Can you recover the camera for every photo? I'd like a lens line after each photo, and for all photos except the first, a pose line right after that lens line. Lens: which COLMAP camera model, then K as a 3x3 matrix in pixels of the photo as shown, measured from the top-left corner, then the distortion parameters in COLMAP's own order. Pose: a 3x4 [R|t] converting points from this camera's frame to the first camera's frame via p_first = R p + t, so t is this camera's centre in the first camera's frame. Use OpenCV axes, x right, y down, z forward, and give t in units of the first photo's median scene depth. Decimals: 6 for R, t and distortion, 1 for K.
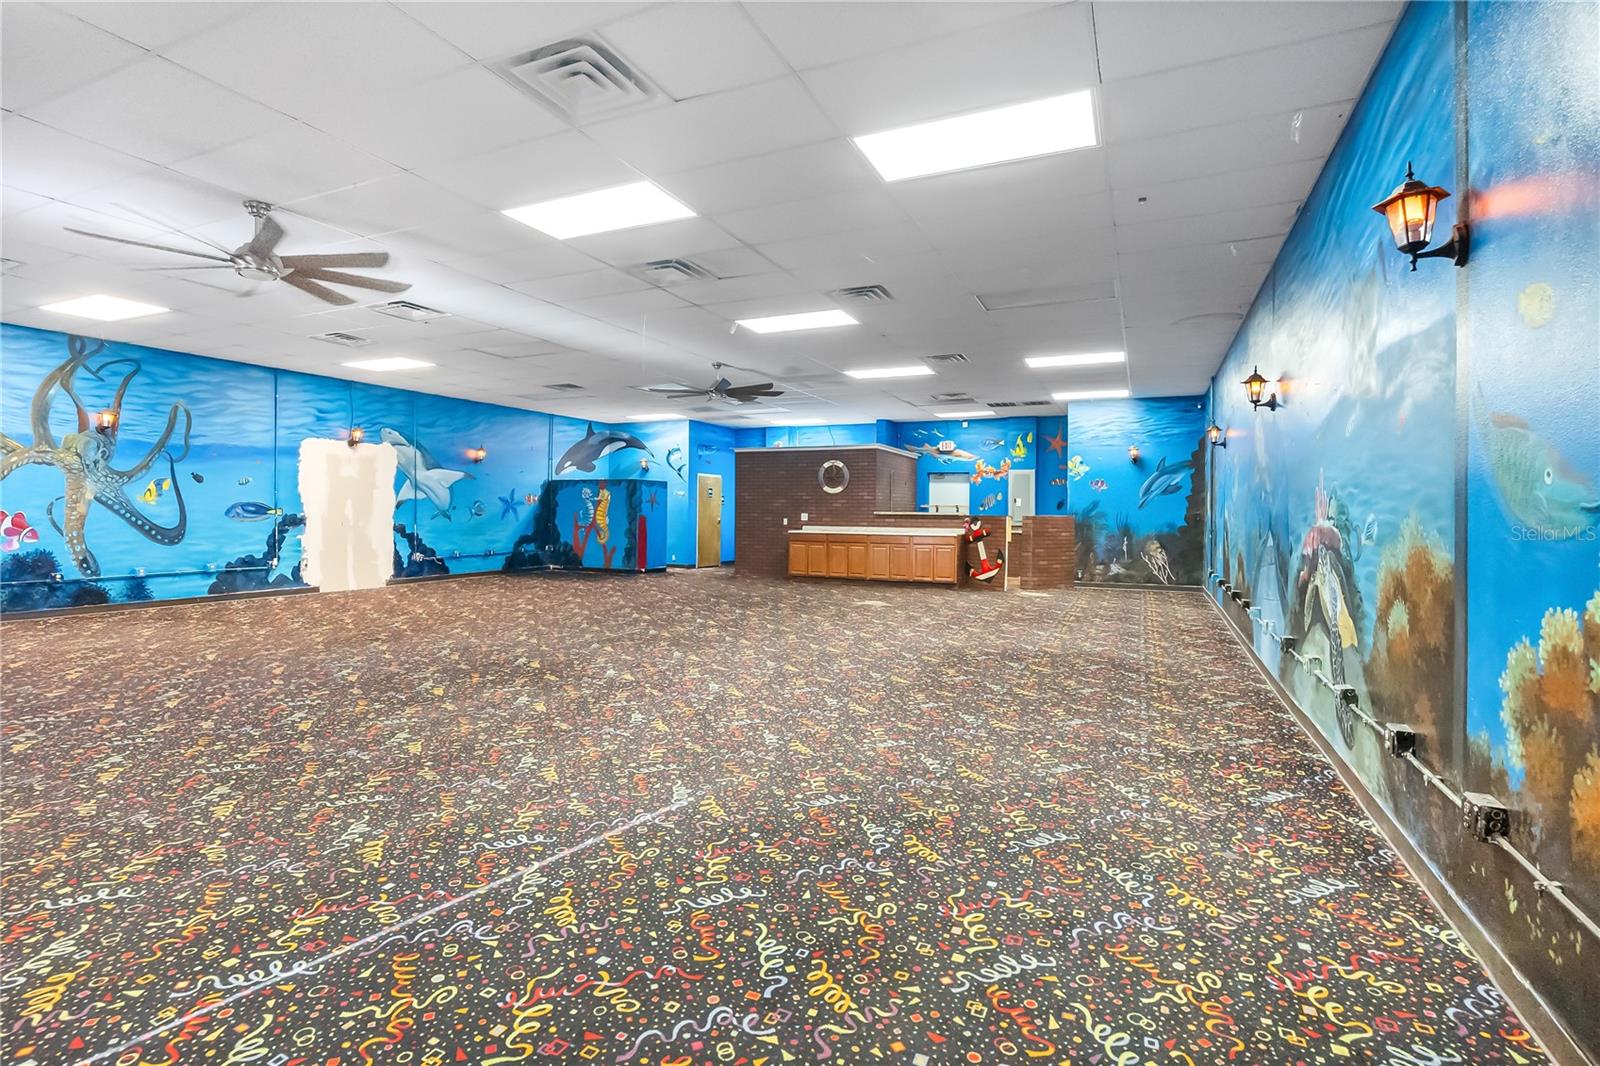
lens RADIAL K [[737.9, 0, 803.4], [0, 737.9, 527.7], [0, 0, 1]] dist [-0.019258, 0.002879]
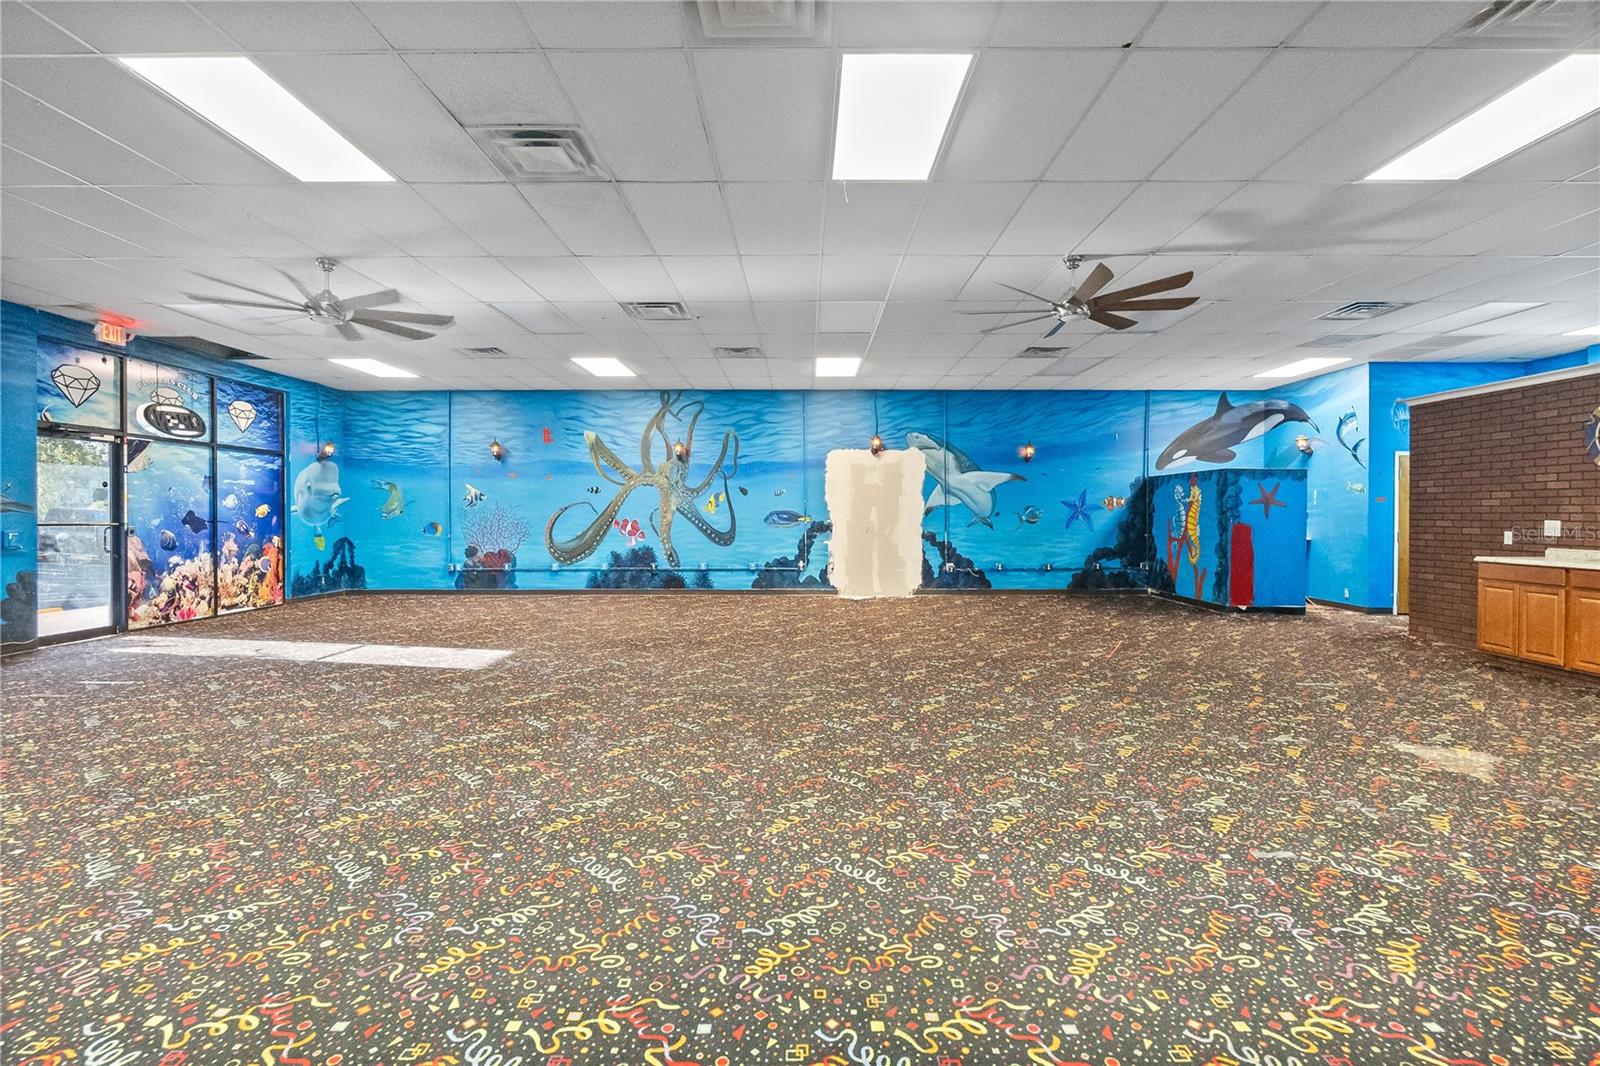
lens RADIAL K [[737.9, 0, 795.6], [0, 737.9, 538.0], [0, 0, 1]] dist [-0.019258, 0.002879]
pose [[0.408057, 0.022780, -0.912672, 0.250606], [-0.018261, 0.999692, 0.016787, -0.009826], [0.912774, 0.009816, 0.408347, 0.454037]]
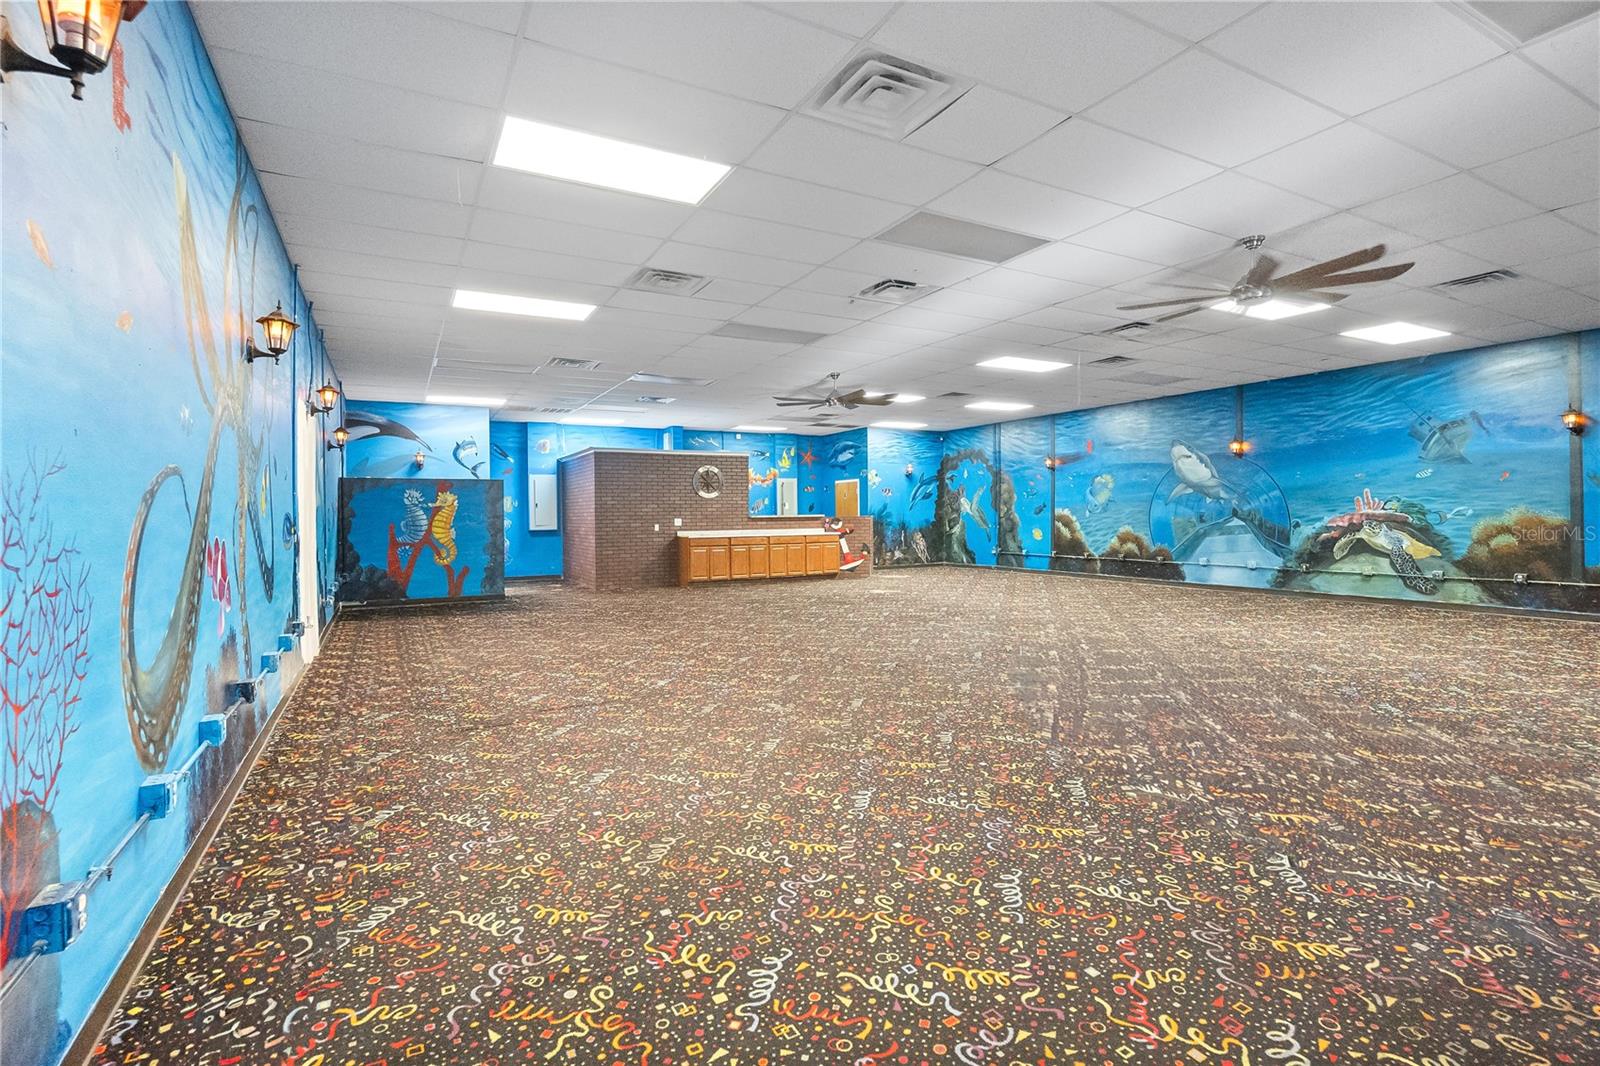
lens RADIAL K [[737.9, 0, 806.2], [0, 737.9, 517.2], [0, 0, 1]] dist [-0.019258, 0.002879]
pose [[0.600078, -0.019066, 0.799715, -0.775261], [0.035934, 0.999349, -0.003138, -0.014380], [-0.799134, 0.030620, 0.600372, 0.334839]]
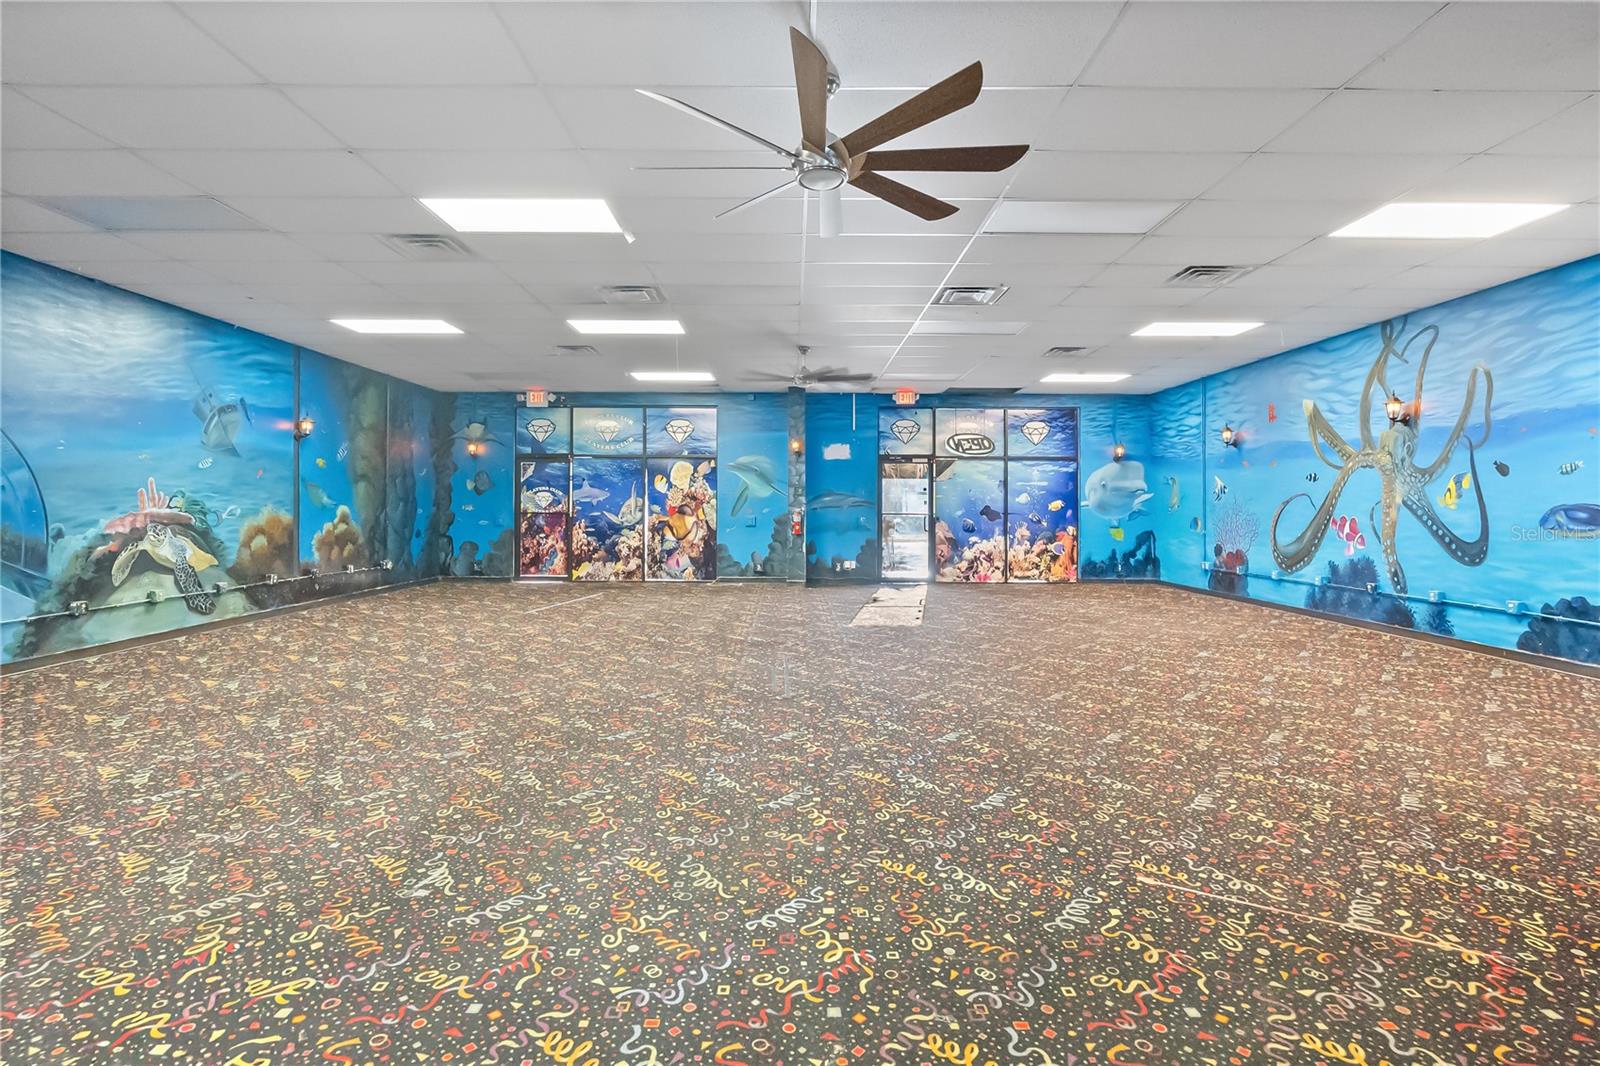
lens RADIAL K [[737.9, 0, 800.4], [0, 737.9, 500.9], [0, 0, 1]] dist [-0.019258, 0.002879]
pose [[-0.909551, -0.014992, -0.415321, 0.020926], [-0.021087, 0.999727, 0.010092, -0.025180], [0.415057, 0.017937, -0.909619, 1.047026]]
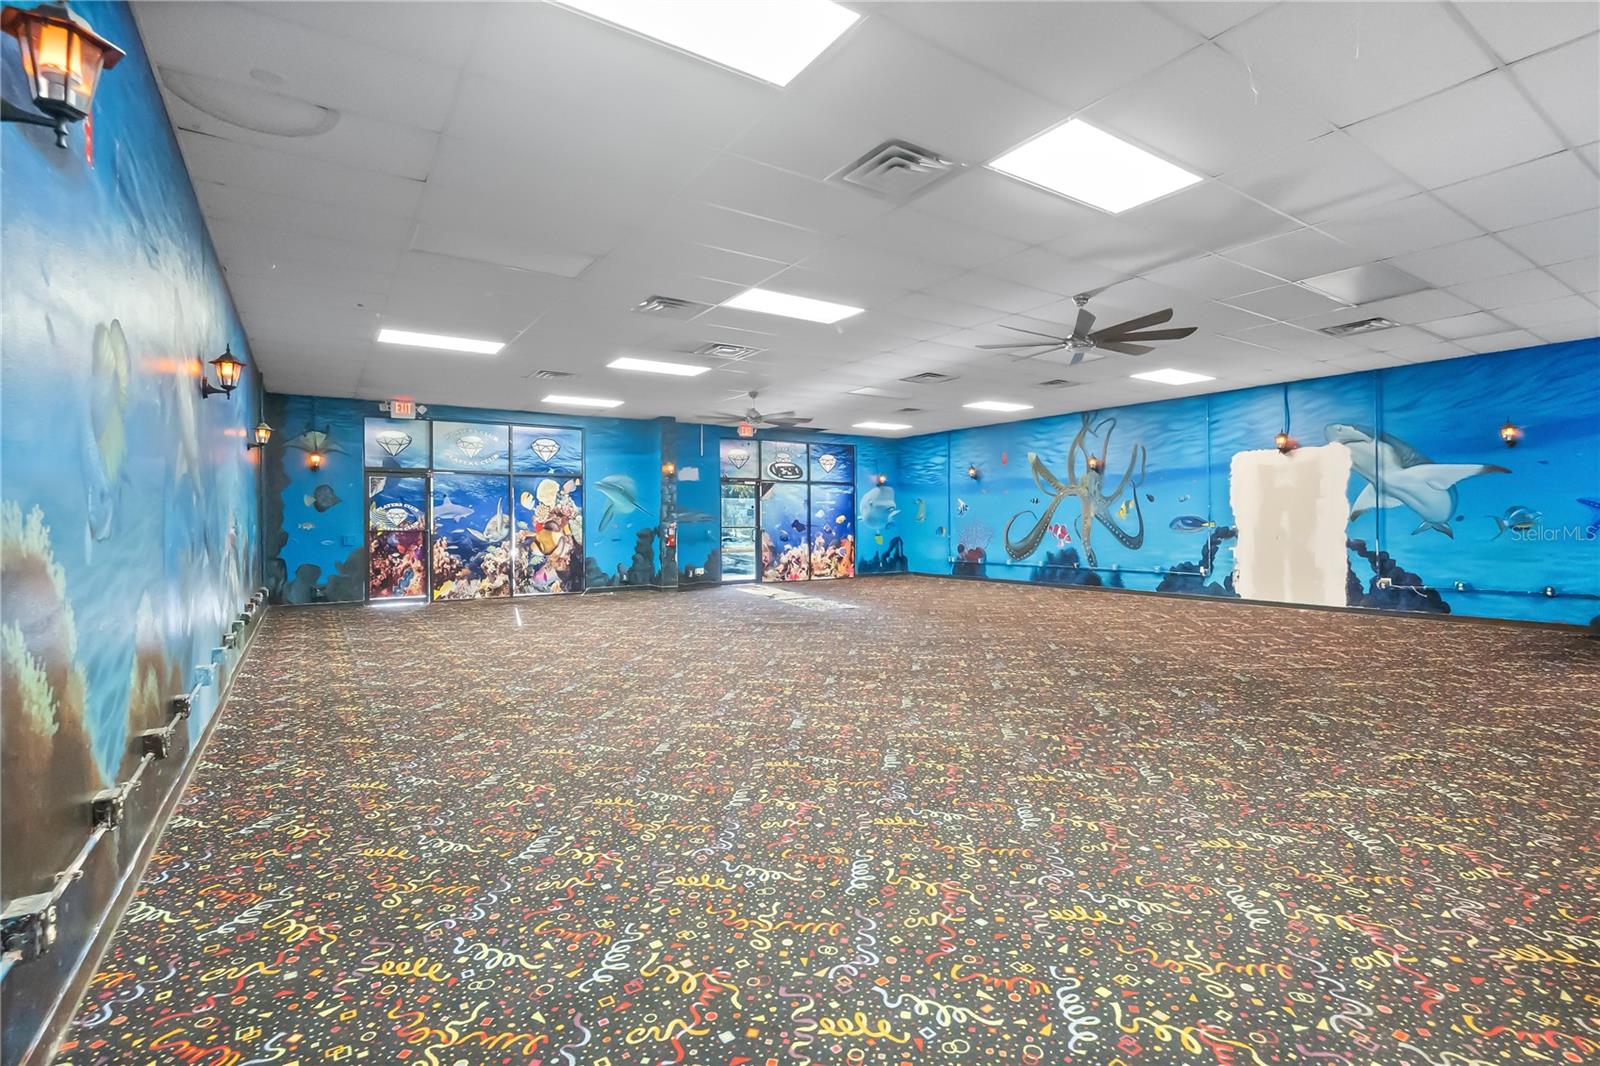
lens RADIAL K [[737.9, 0, 793.1], [0, 737.9, 512.9], [0, 0, 1]] dist [-0.019258, 0.002879]
pose [[-0.547962, -0.015574, -0.836358, 0.457153], [-0.018769, 0.999804, -0.006320, -0.017536], [0.836293, 0.012234, -0.548147, 0.924540]]
